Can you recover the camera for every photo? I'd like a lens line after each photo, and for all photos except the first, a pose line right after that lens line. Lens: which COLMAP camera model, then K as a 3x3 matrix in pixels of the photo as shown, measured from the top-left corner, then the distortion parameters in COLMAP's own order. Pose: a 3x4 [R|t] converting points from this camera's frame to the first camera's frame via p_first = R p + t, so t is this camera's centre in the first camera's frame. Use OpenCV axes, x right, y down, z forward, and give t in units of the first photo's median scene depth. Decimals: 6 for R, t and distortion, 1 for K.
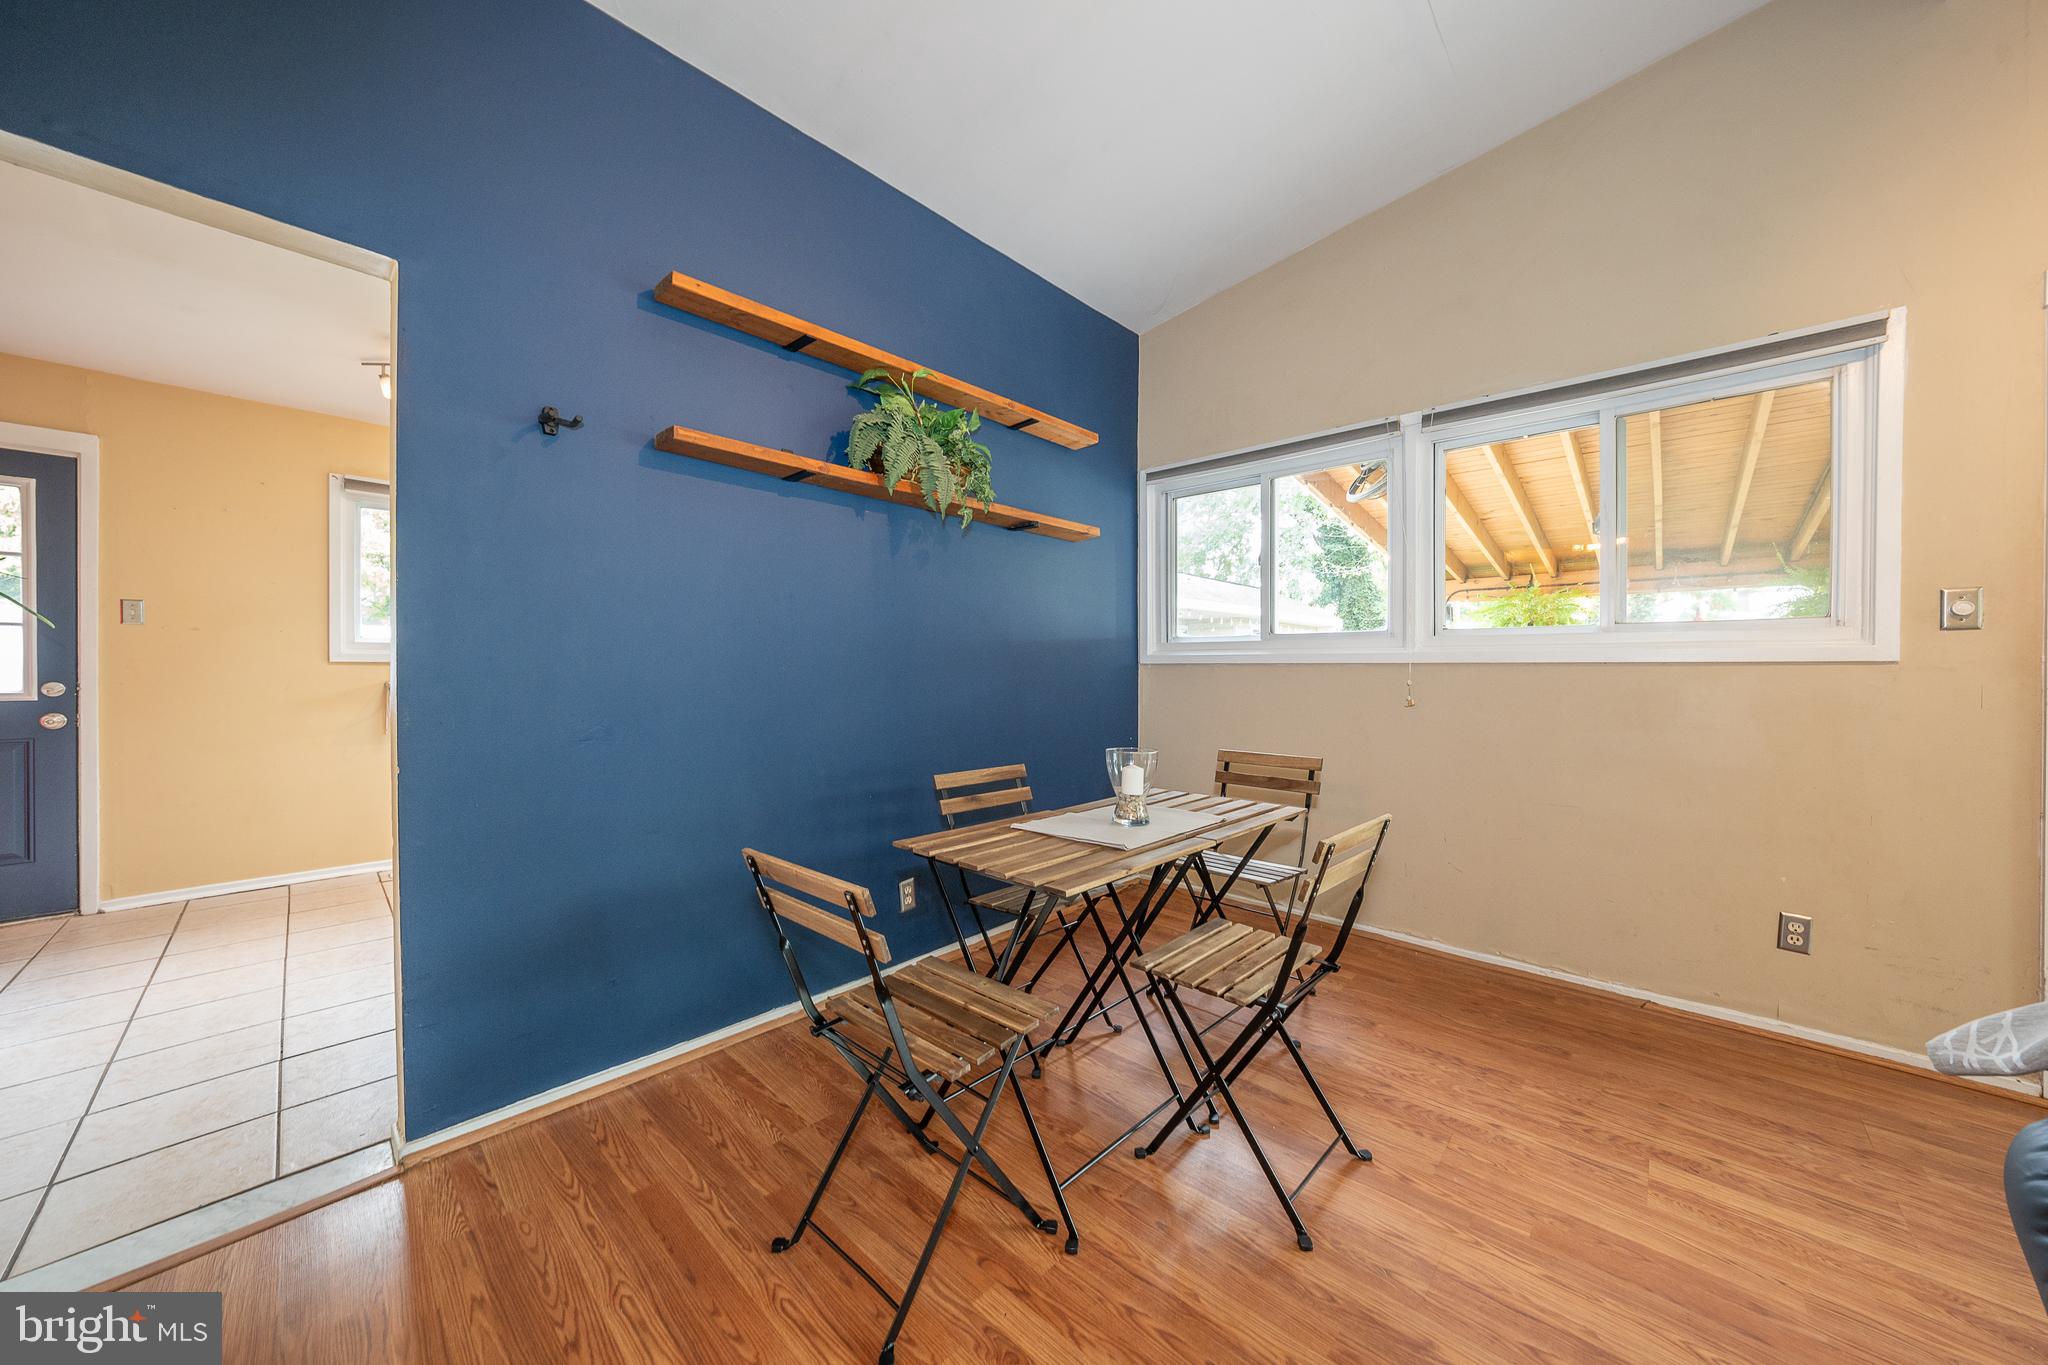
lens RADIAL K [[703.6, 0, 1024.7], [0, 703.6, 675.9], [0, 0, 1]] dist [-0.030286, 0.006964]
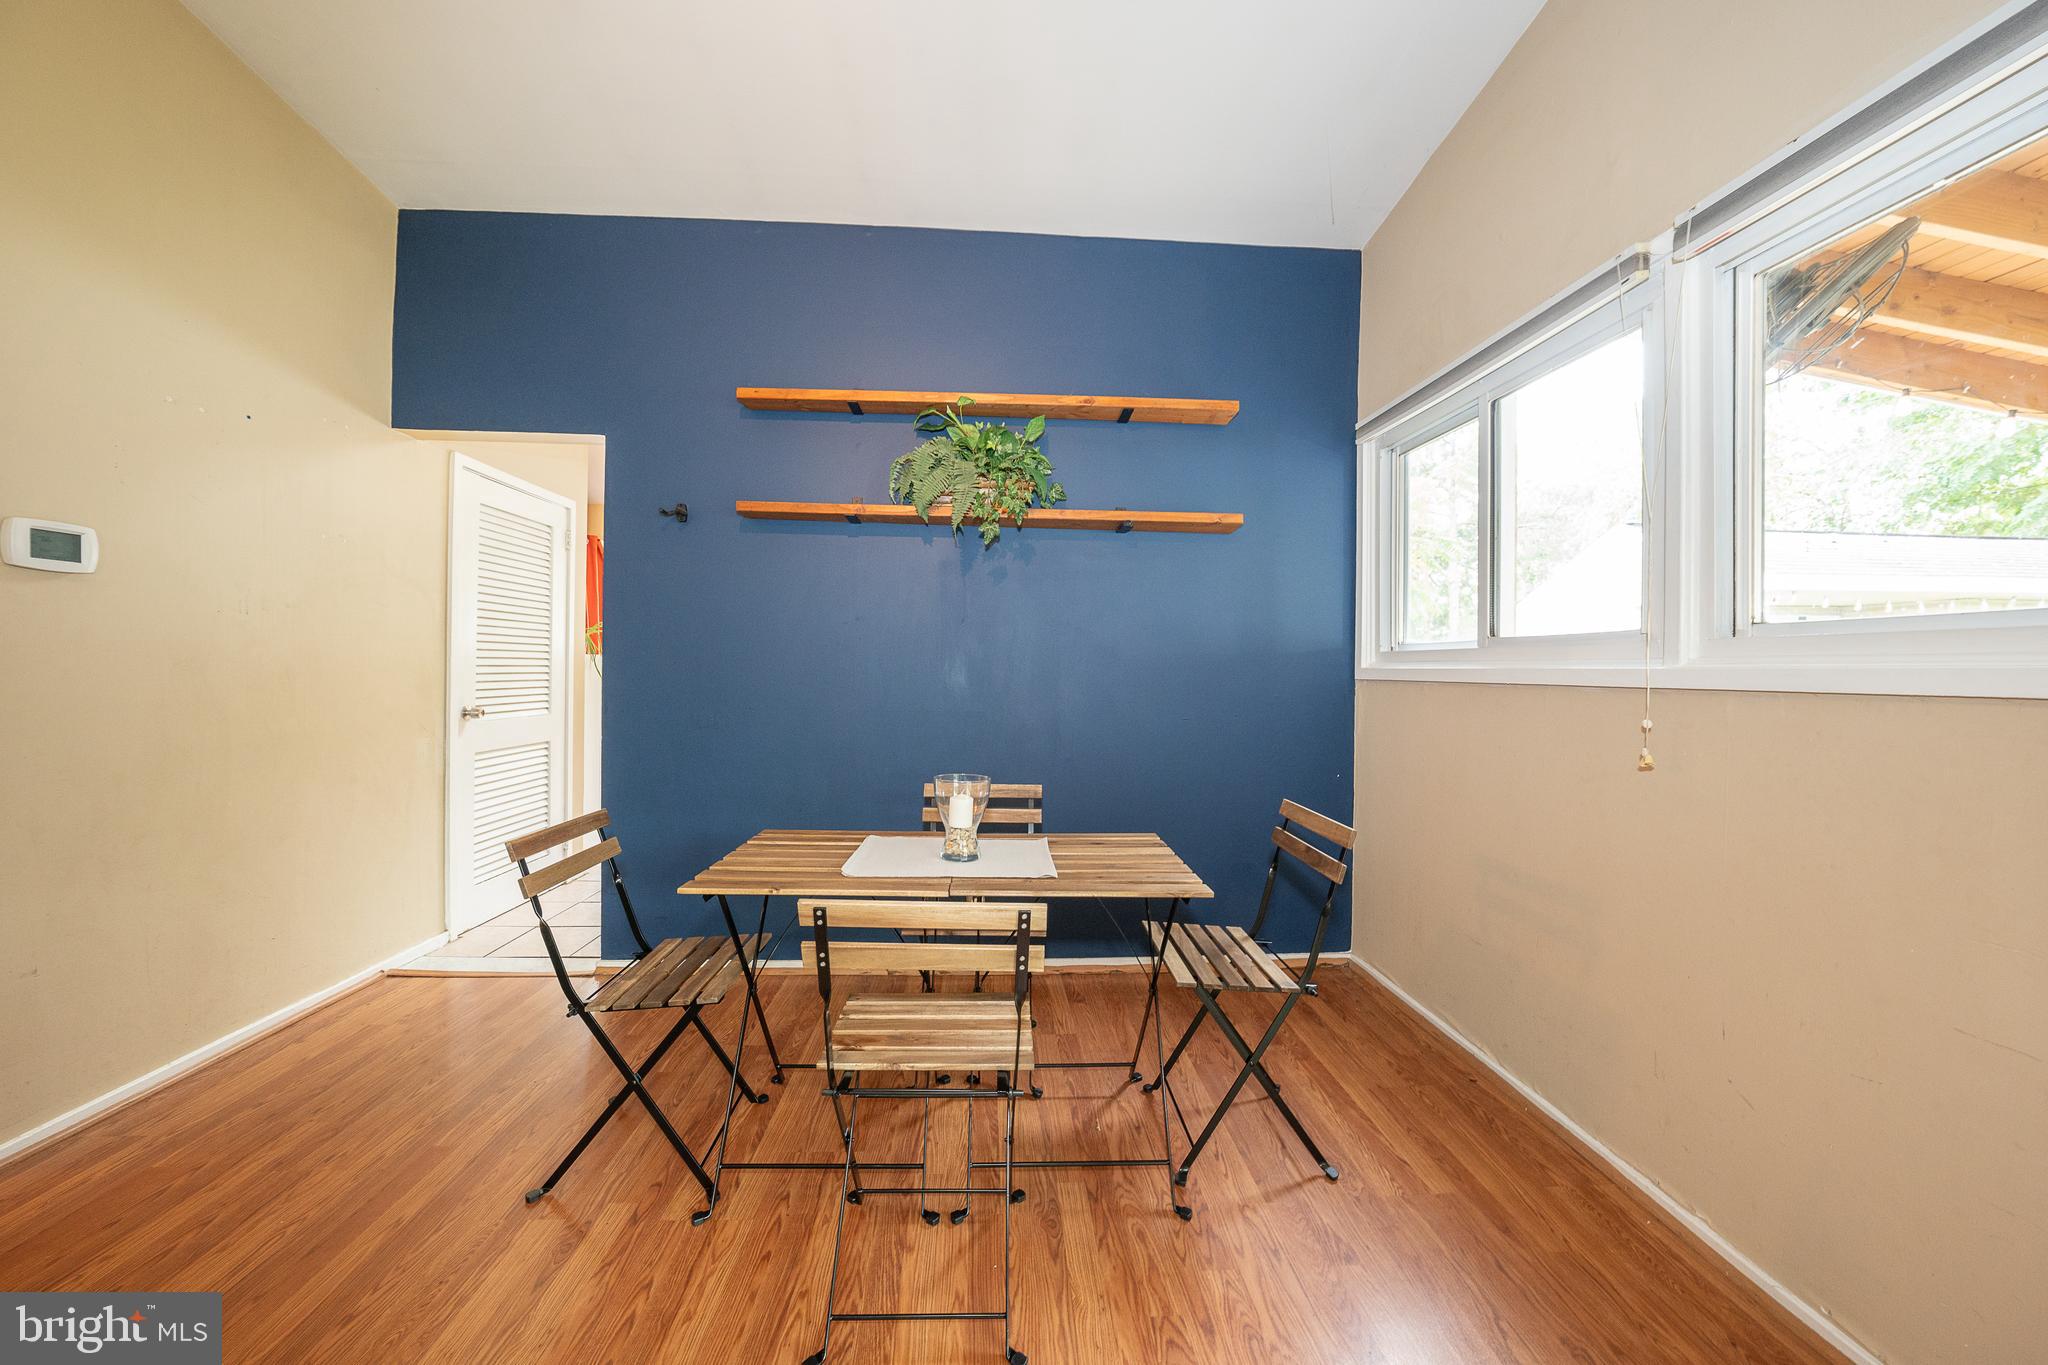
lens RADIAL K [[703.6, 0, 1024.7], [0, 703.6, 675.9], [0, 0, 1]] dist [-0.030286, 0.006964]
pose [[0.724066, 0.012402, -0.689619, 0.593684], [-0.018989, 0.999818, -0.001956, -0.017645], [0.689469, 0.014512, 0.724170, 0.280425]]
